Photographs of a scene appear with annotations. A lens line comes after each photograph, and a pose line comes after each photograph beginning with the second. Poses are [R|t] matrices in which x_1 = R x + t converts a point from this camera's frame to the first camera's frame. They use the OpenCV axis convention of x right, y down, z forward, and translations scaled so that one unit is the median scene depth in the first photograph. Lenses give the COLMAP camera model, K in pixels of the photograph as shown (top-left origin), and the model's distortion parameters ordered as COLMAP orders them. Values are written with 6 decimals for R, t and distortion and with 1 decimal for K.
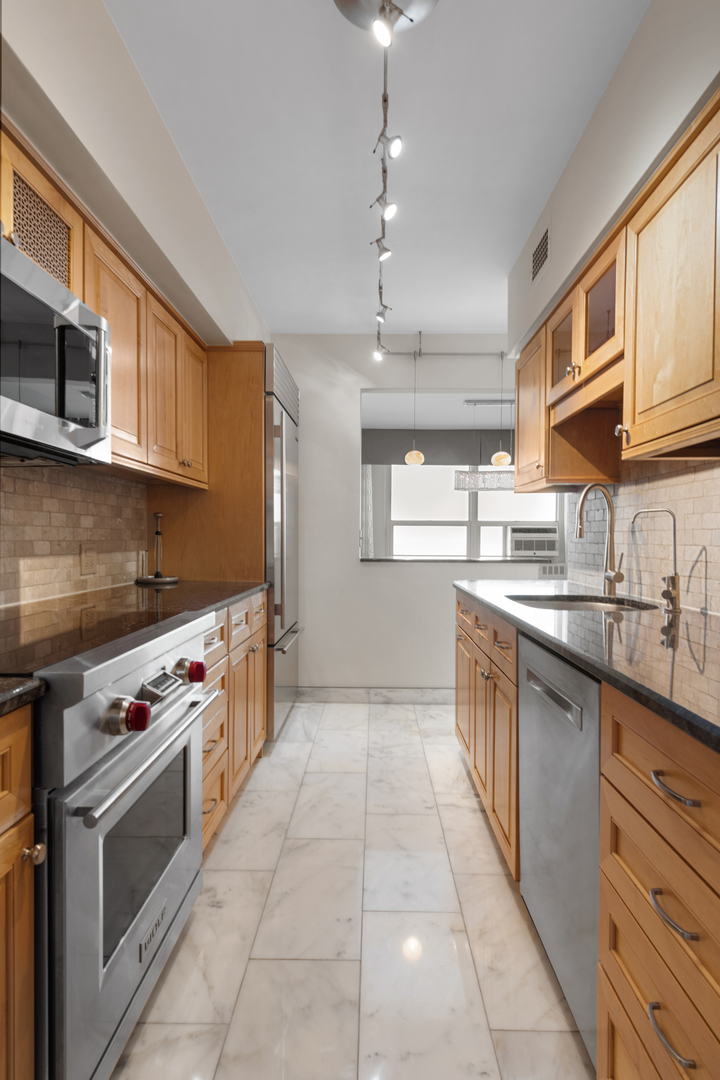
lens RADIAL K [[579.4, 0, 366.1], [0, 579.4, 551.3], [0, 0, 1]] dist [0.008346, 0.000940]
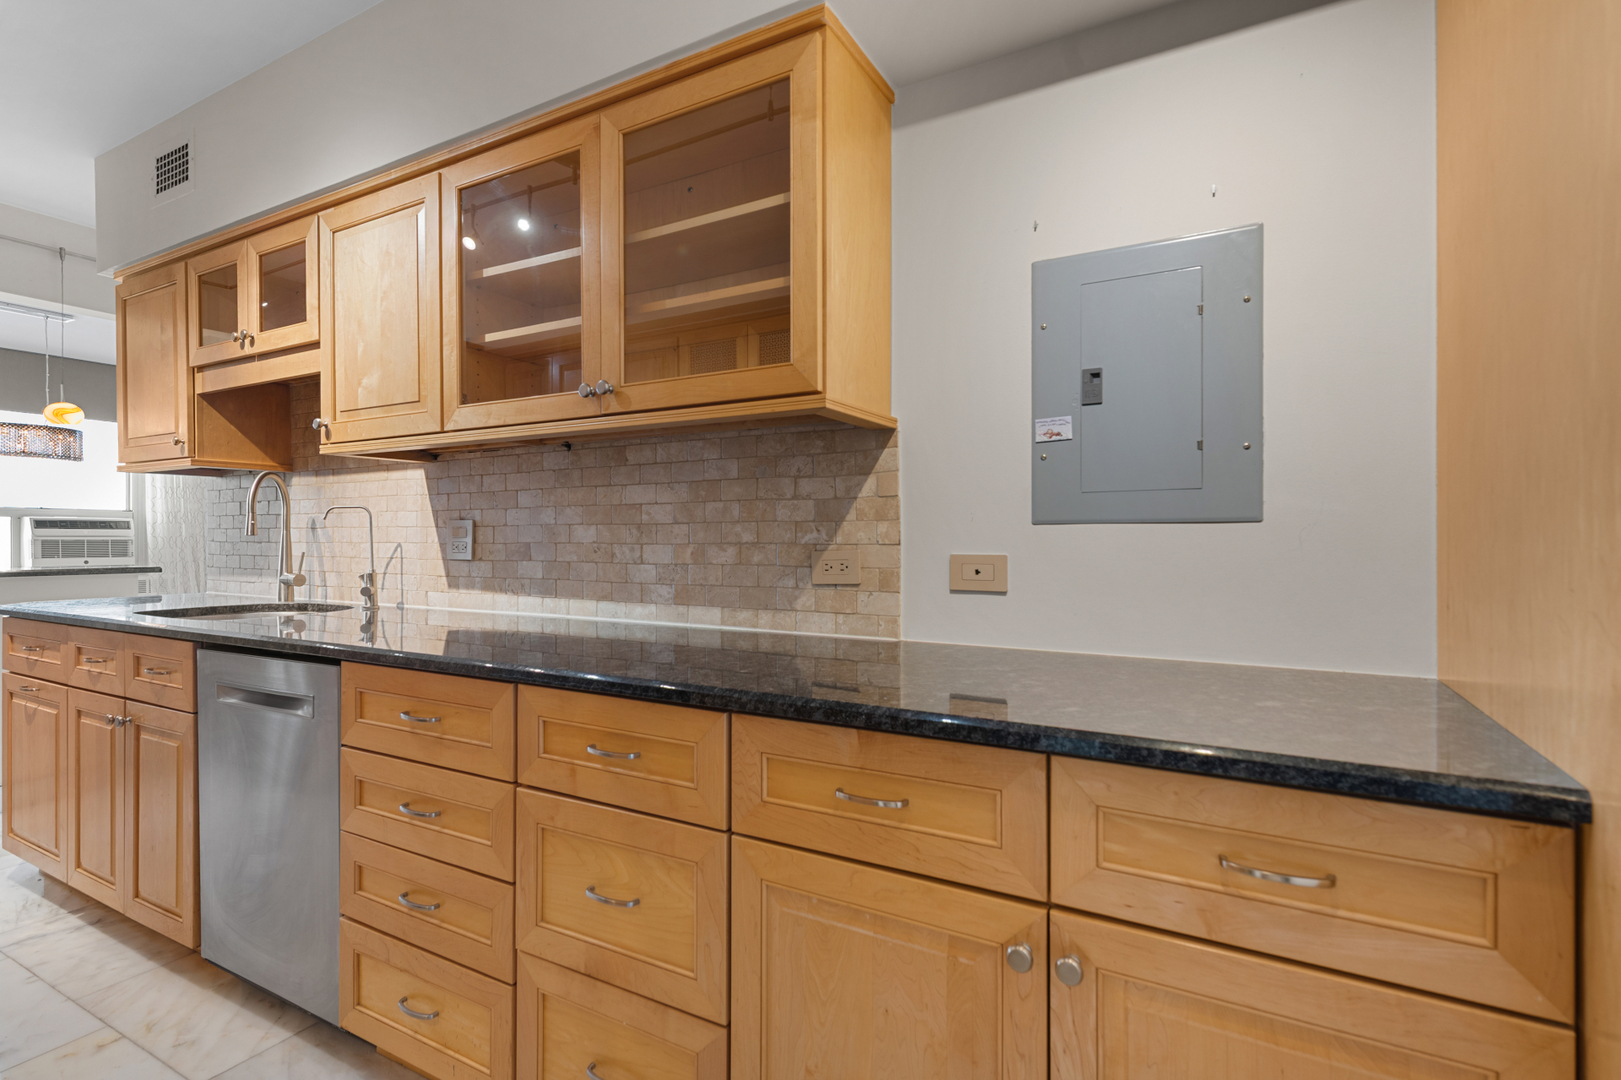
lens RADIAL K [[762.1, 0, 812.6], [0, 762.1, 547.3], [0, 0, 1]] dist [0.002702, 0.000077]
pose [[0.477517, -0.015195, 0.878491, -0.203534], [0.022813, 0.999728, 0.004891, 0.007169], [-0.878326, 0.017706, 0.477733, -0.231167]]
